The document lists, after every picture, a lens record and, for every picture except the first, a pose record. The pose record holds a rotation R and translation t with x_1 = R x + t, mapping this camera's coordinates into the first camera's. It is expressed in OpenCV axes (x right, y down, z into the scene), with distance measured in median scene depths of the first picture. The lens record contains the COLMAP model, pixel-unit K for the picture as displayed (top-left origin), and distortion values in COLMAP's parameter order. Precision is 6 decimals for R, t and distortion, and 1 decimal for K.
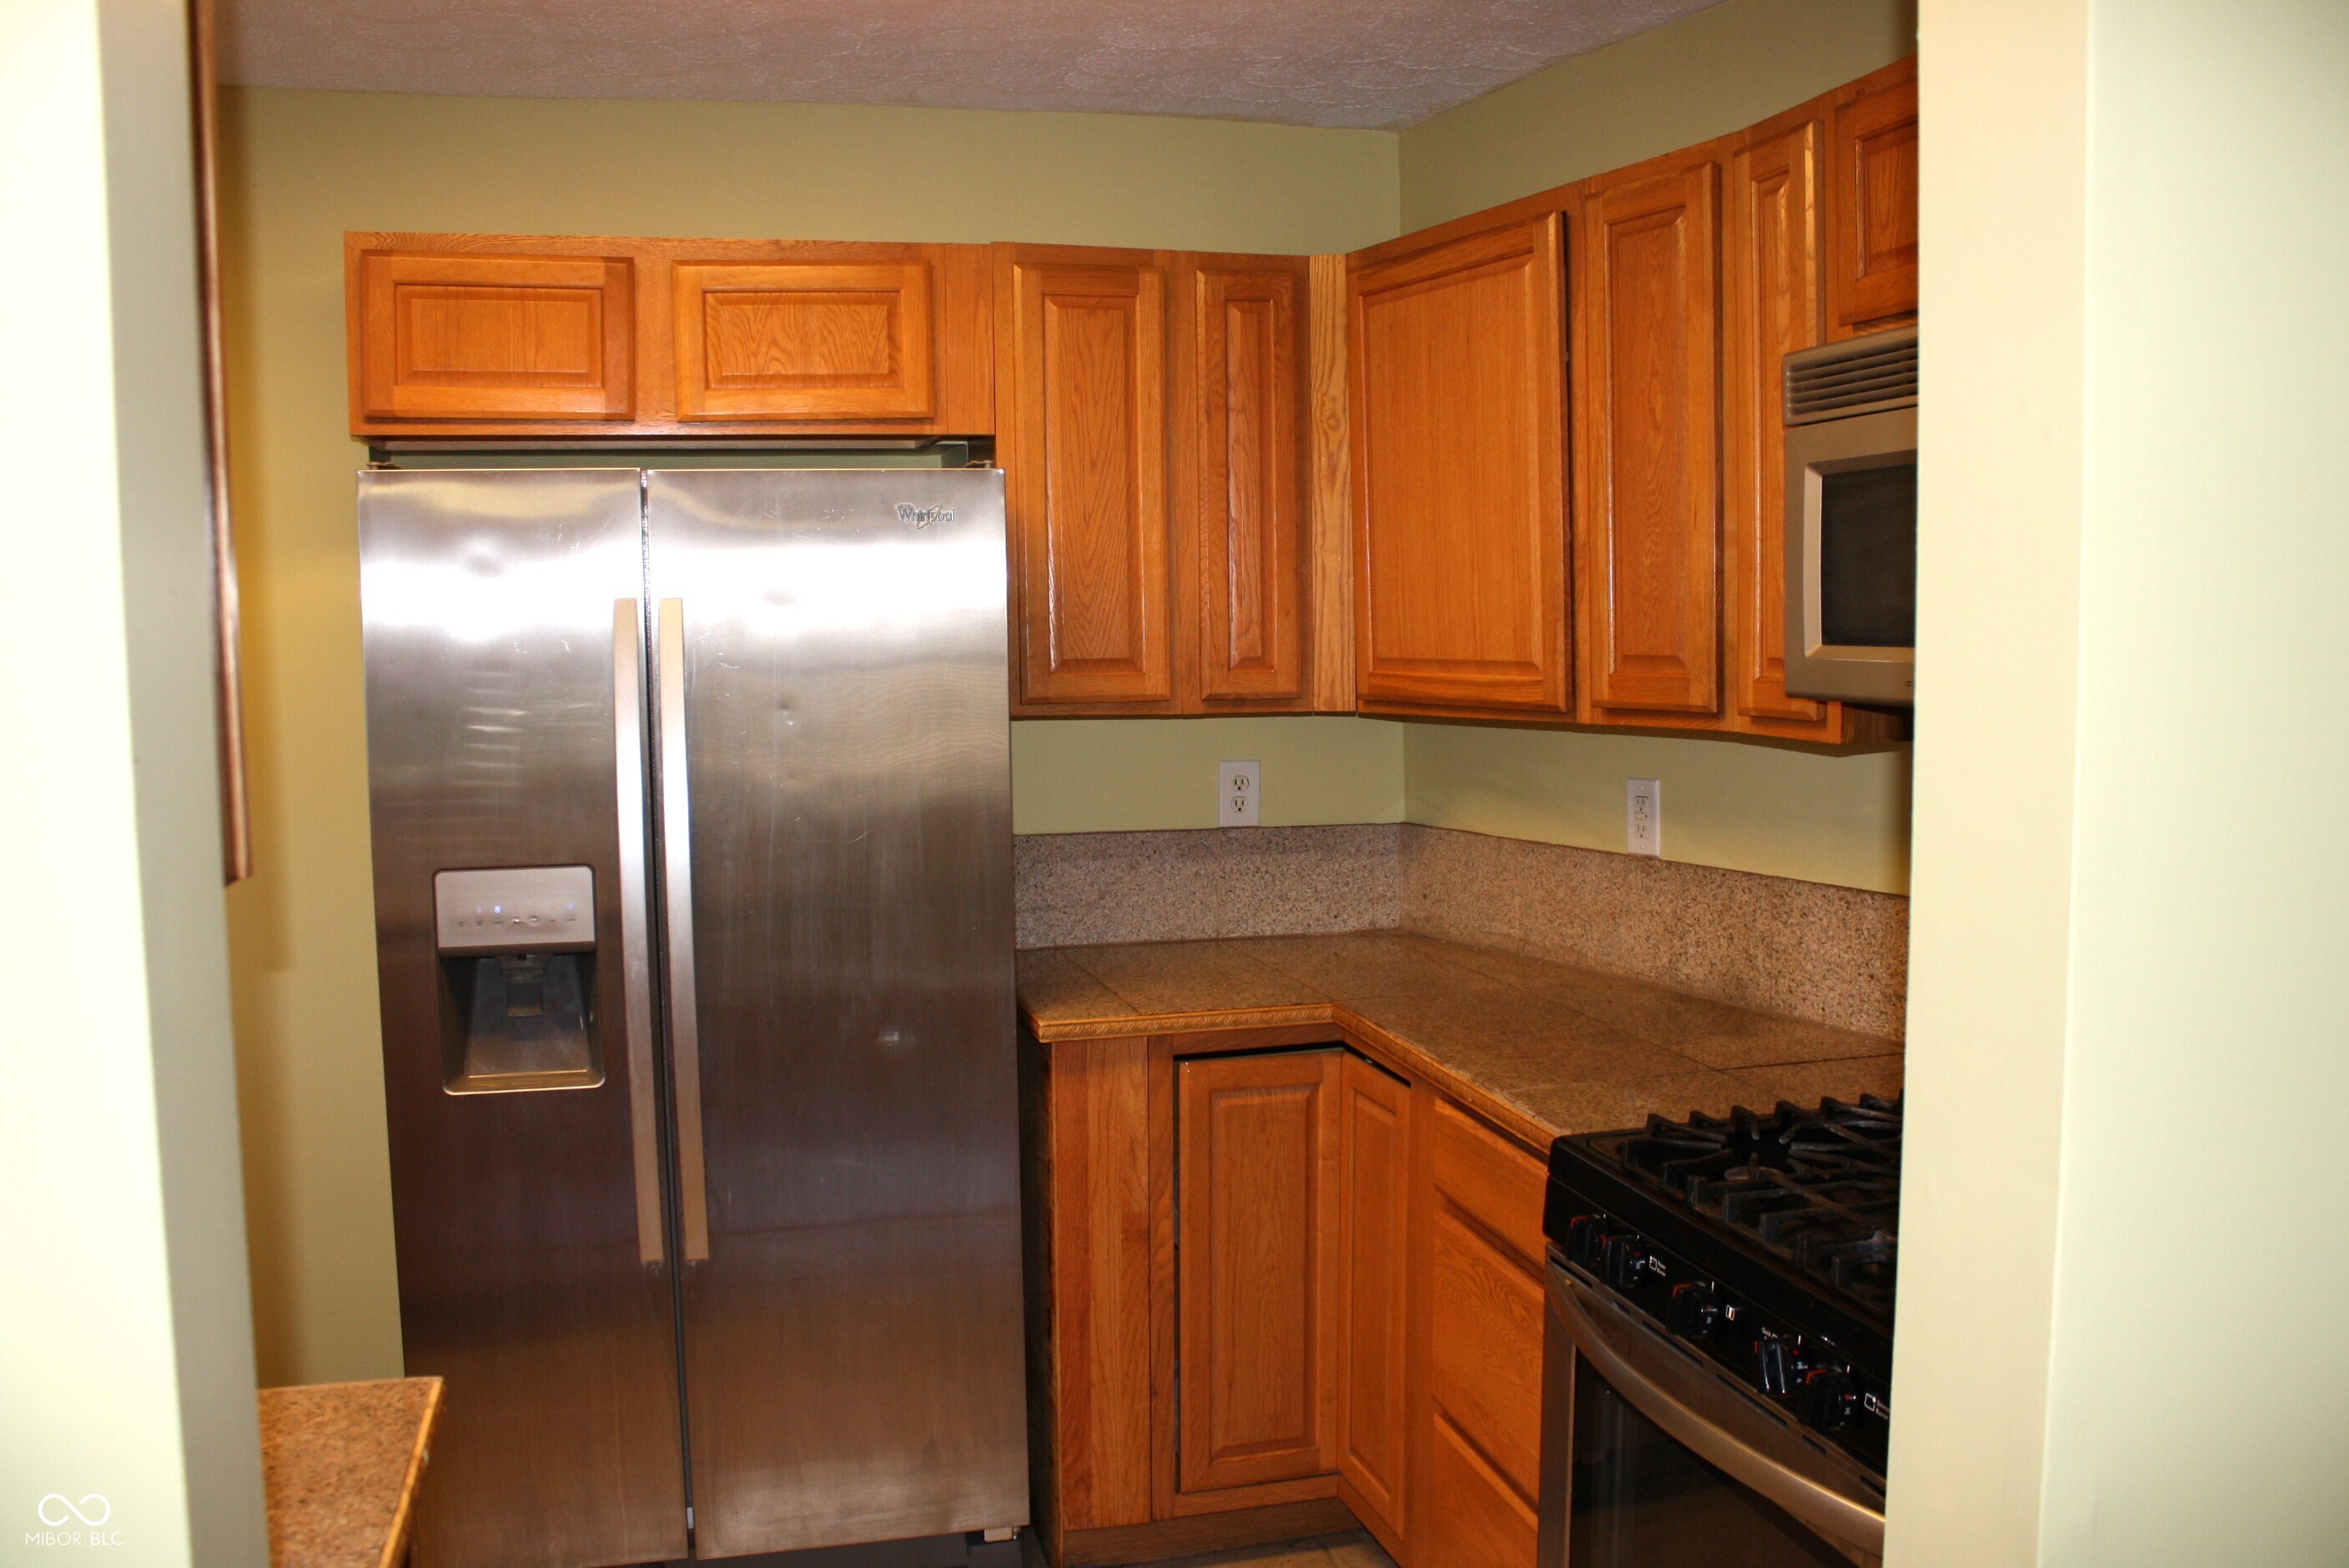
lens RADIAL K [[1971.0, 0, 1175.9], [0, 1971.0, 781.0], [0, 0, 1]] dist [-0.133538, 0.038710]
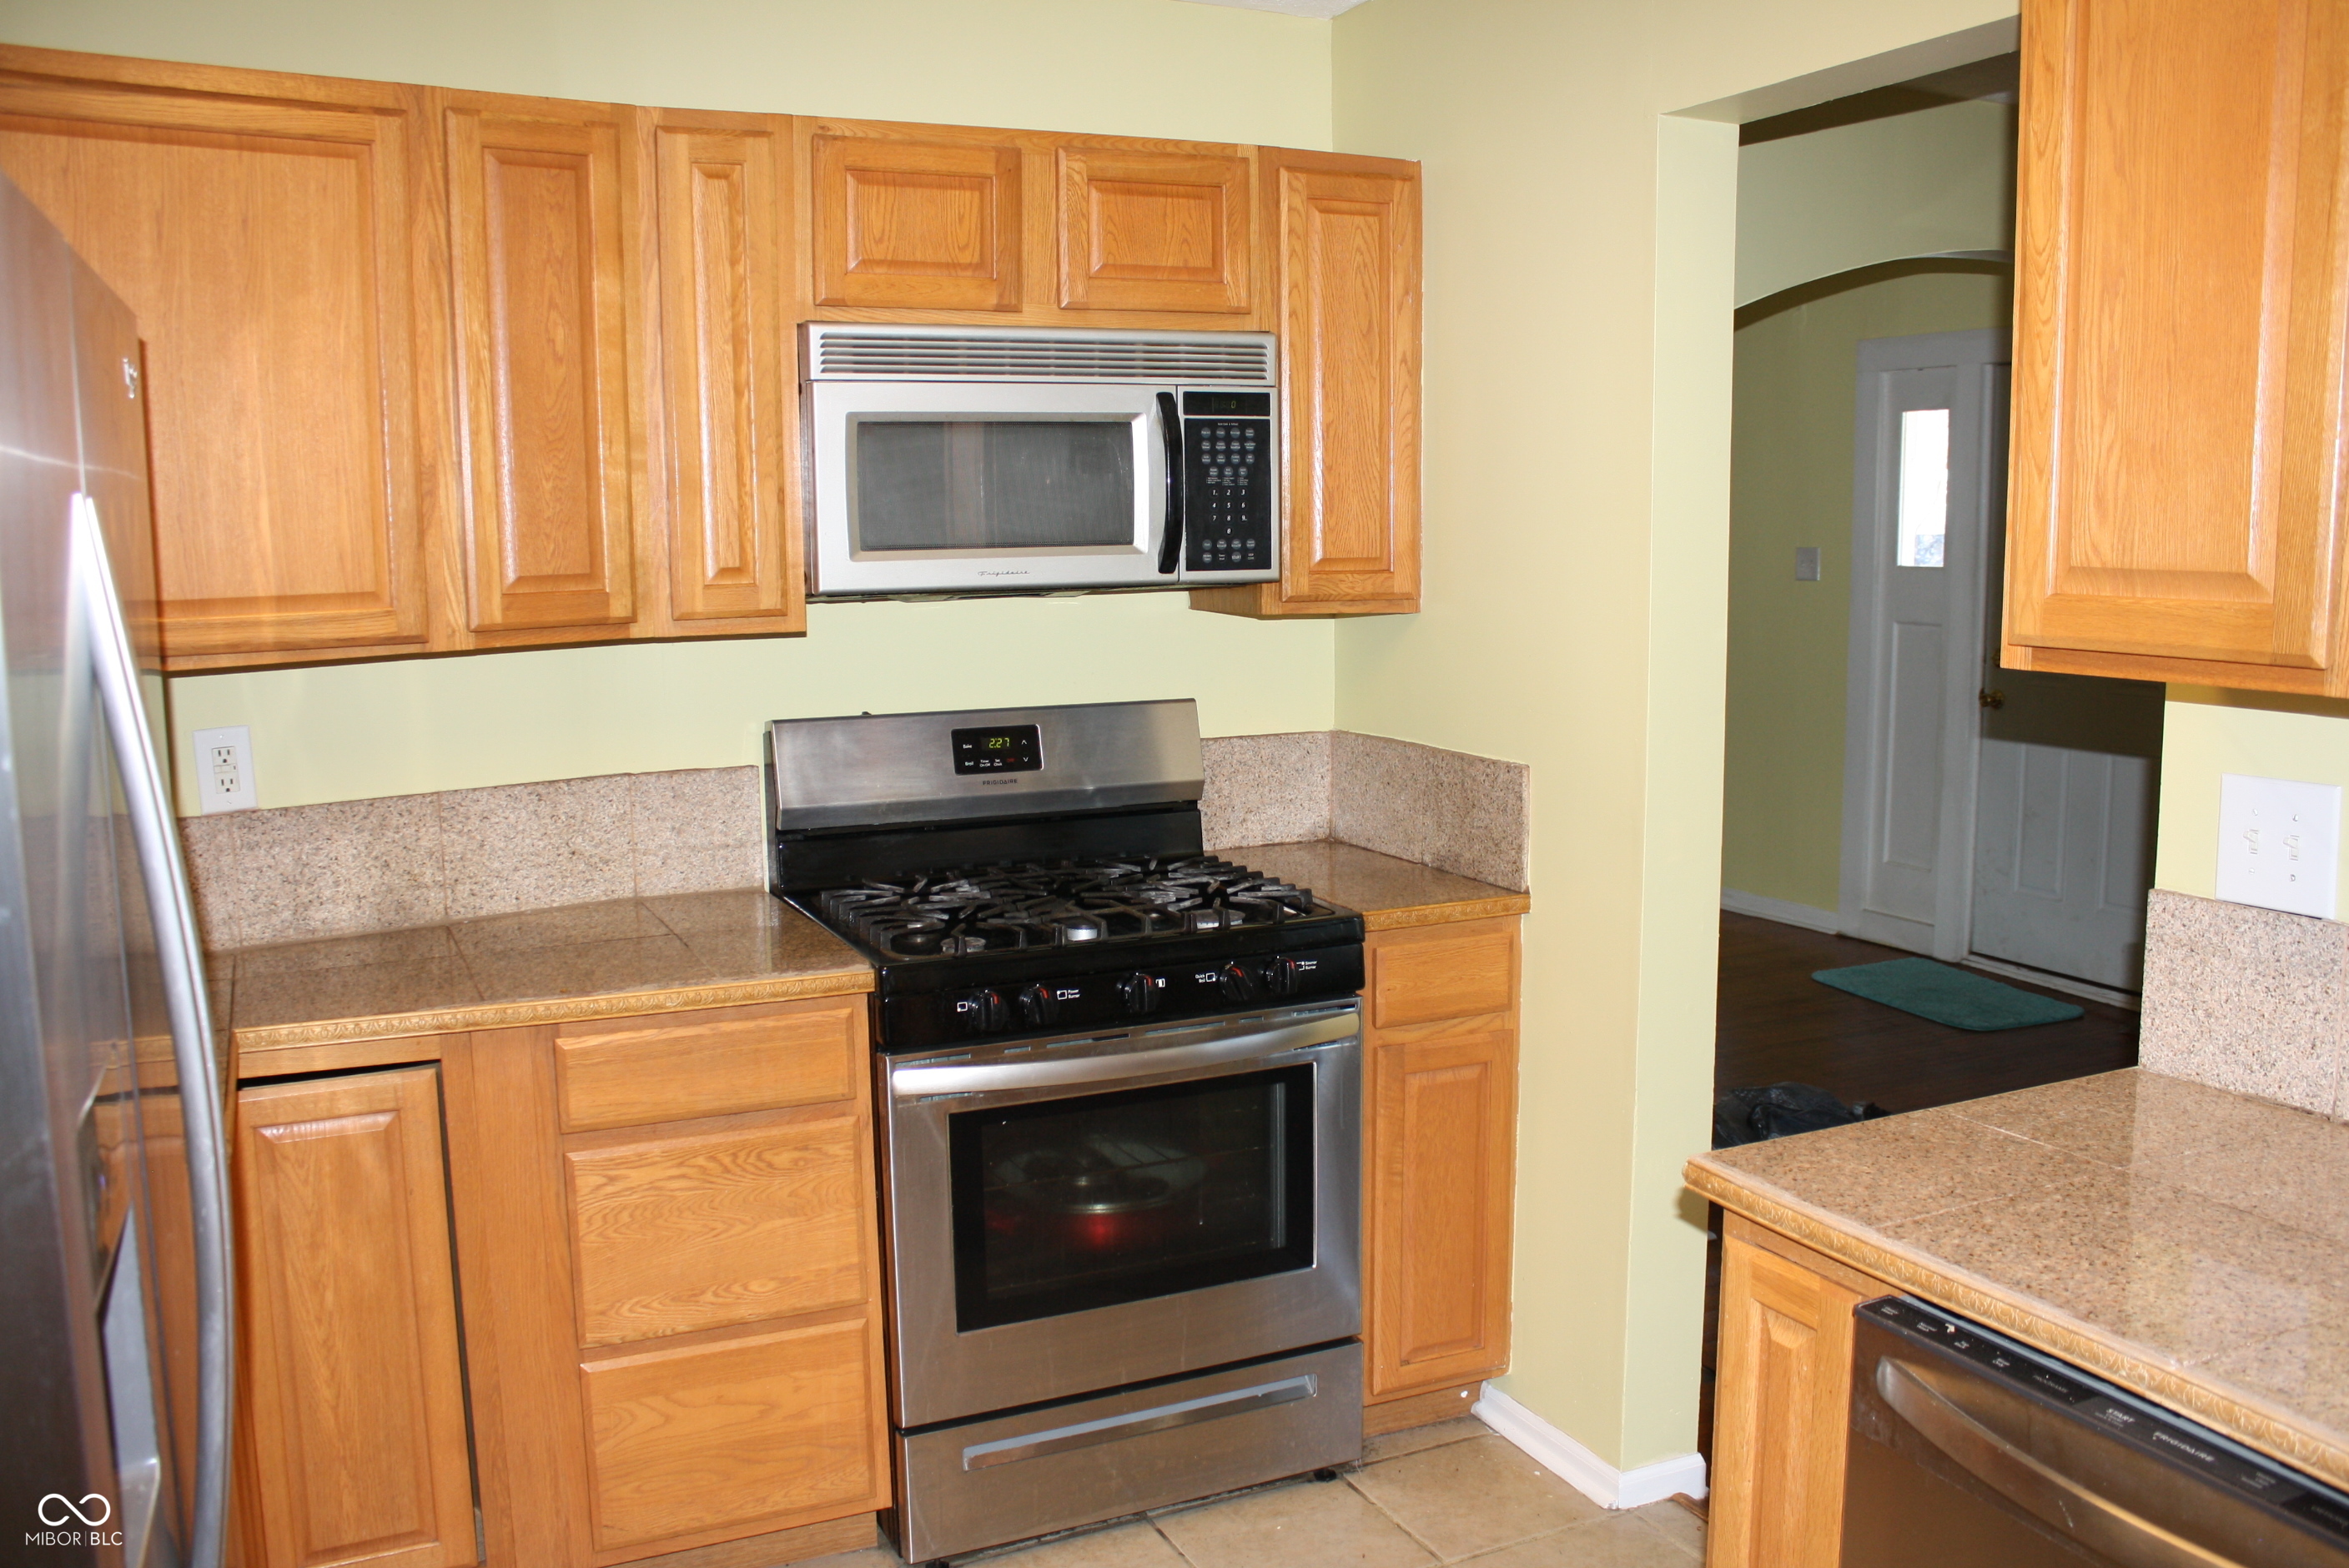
lens RADIAL K [[1971.0, 0, 1173.6], [0, 1971.0, 778.2], [0, 0, 1]] dist [-0.133538, 0.038710]
pose [[-0.163978, -0.113052, 0.979964, -0.804248], [0.102341, 0.986101, 0.130884, -0.055755], [-0.981141, 0.121752, -0.150130, 0.799814]]
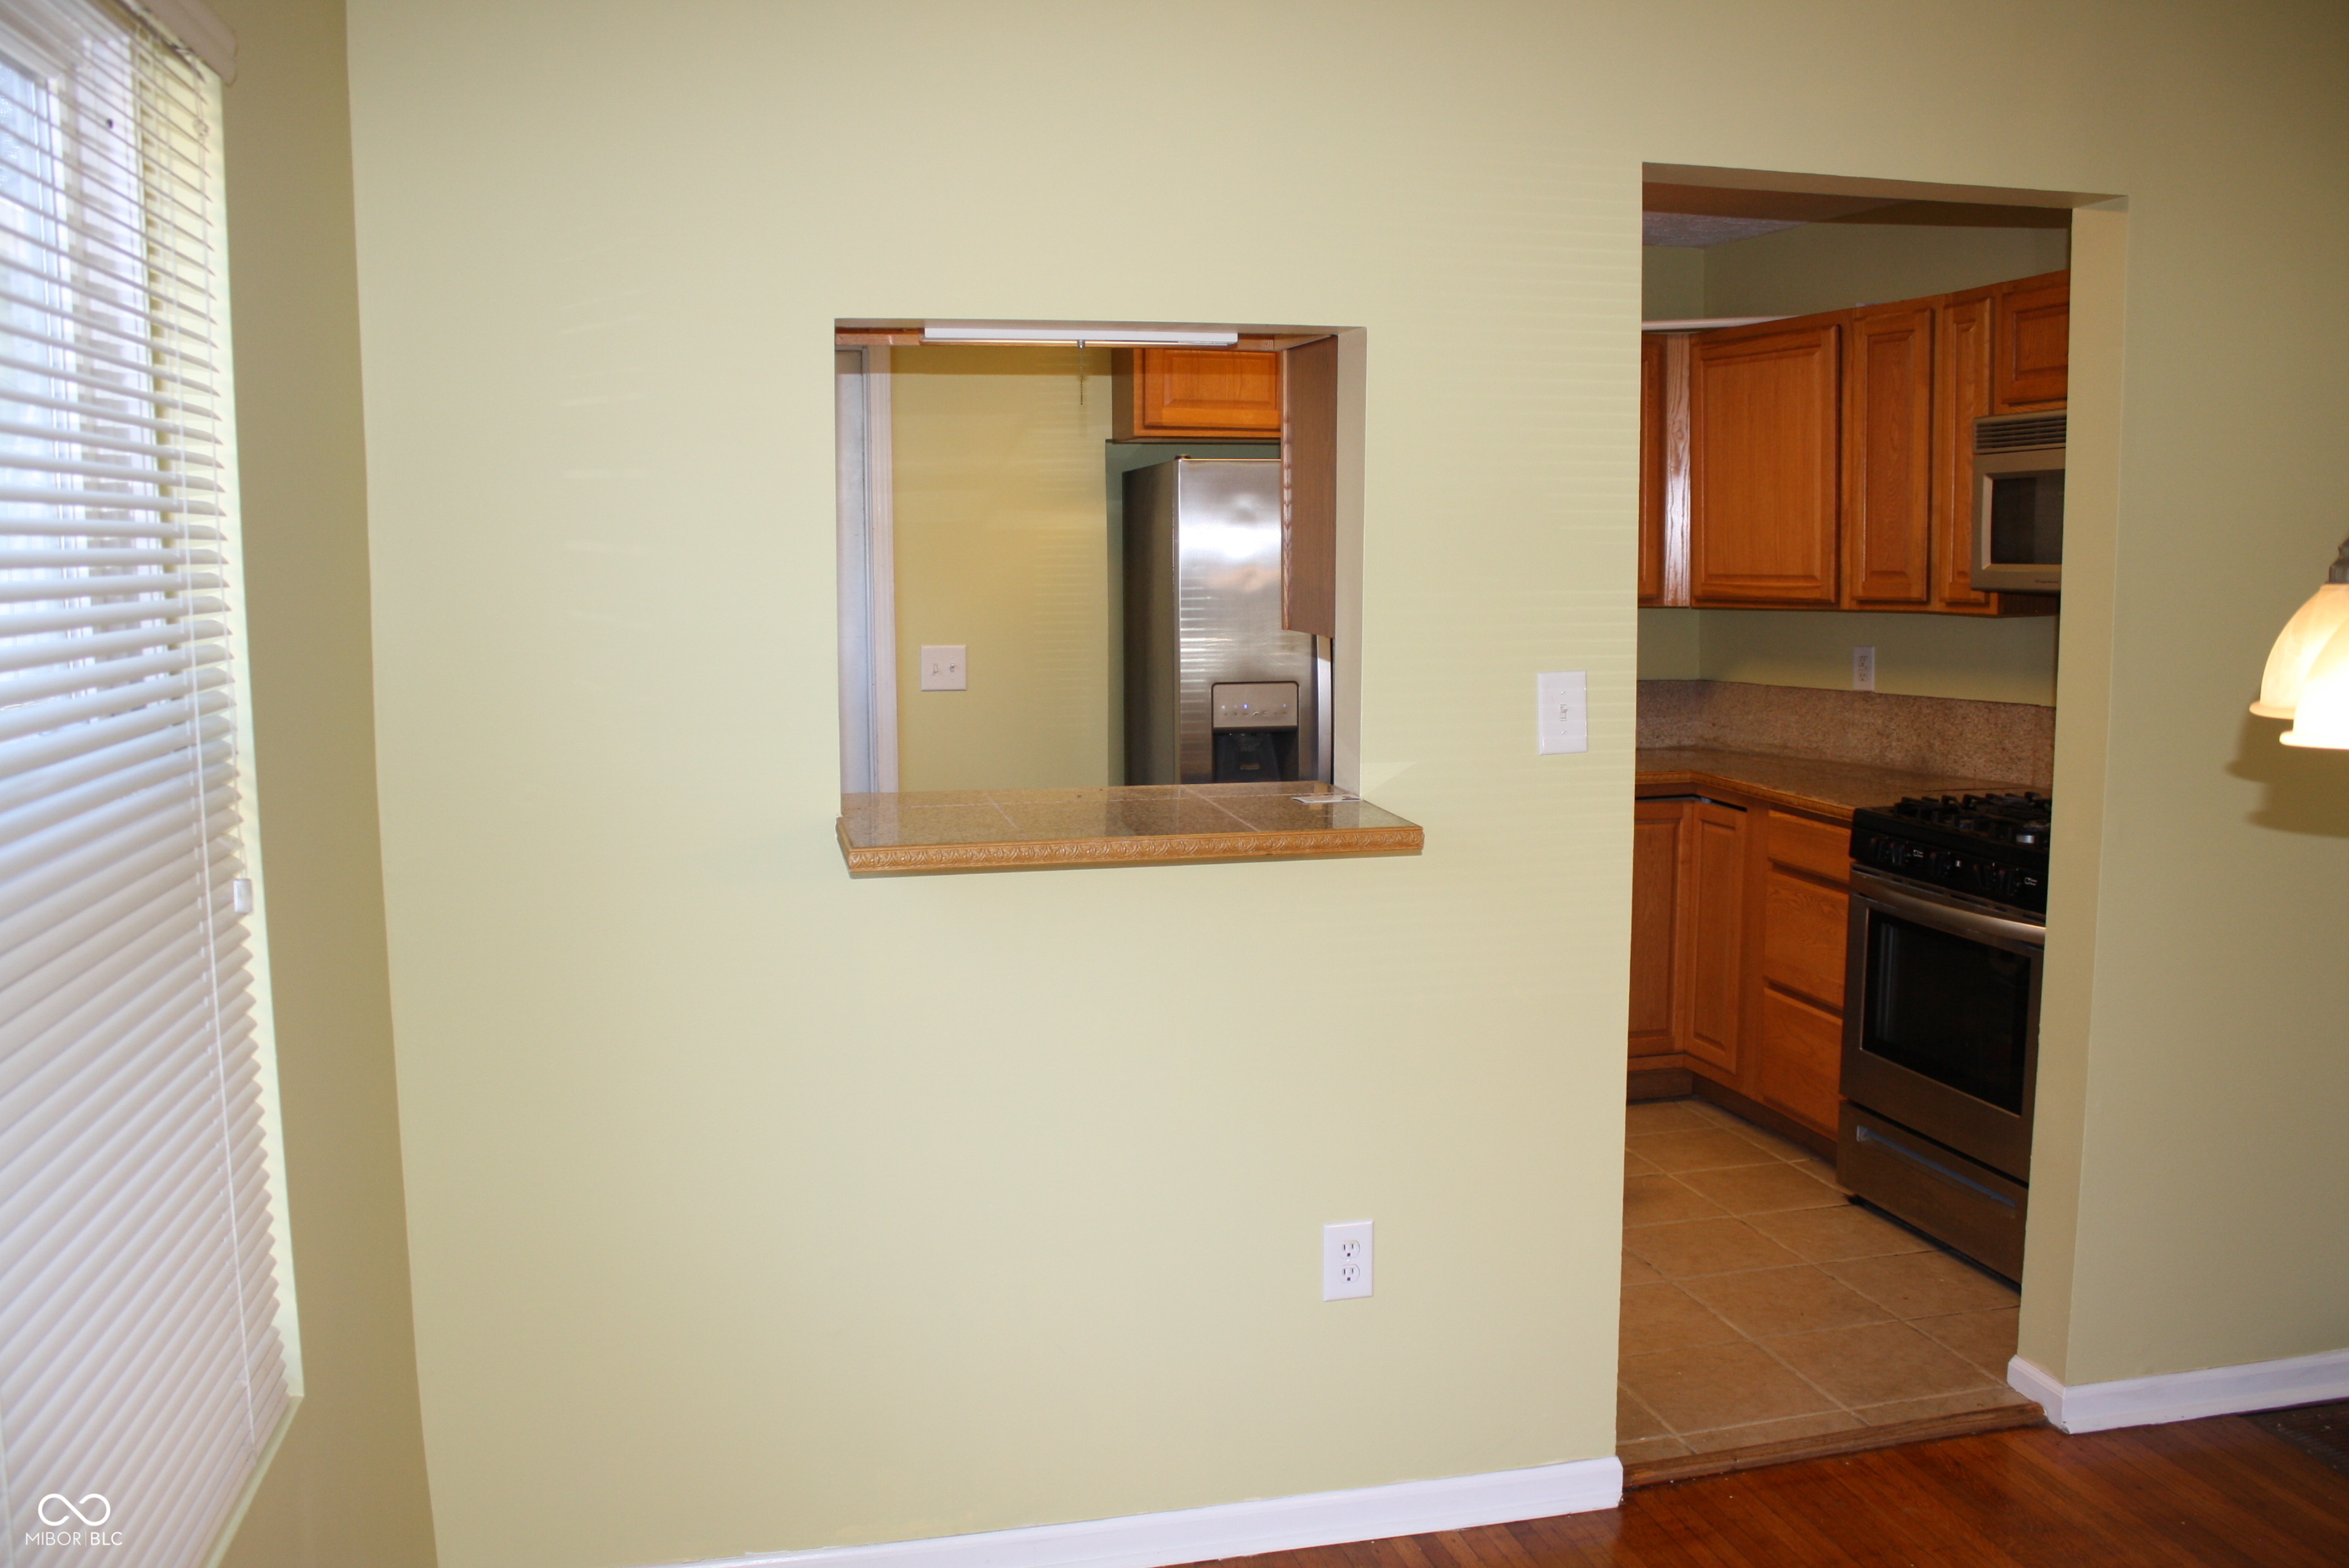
lens RADIAL K [[1971.0, 0, 1168.3], [0, 1971.0, 786.7], [0, 0, 1]] dist [-0.133538, 0.038710]
pose [[0.999714, 0.006390, -0.023059, -0.375354], [-0.005685, 0.999519, 0.030495, 0.083620], [0.023243, -0.030355, 0.999269, -0.809465]]
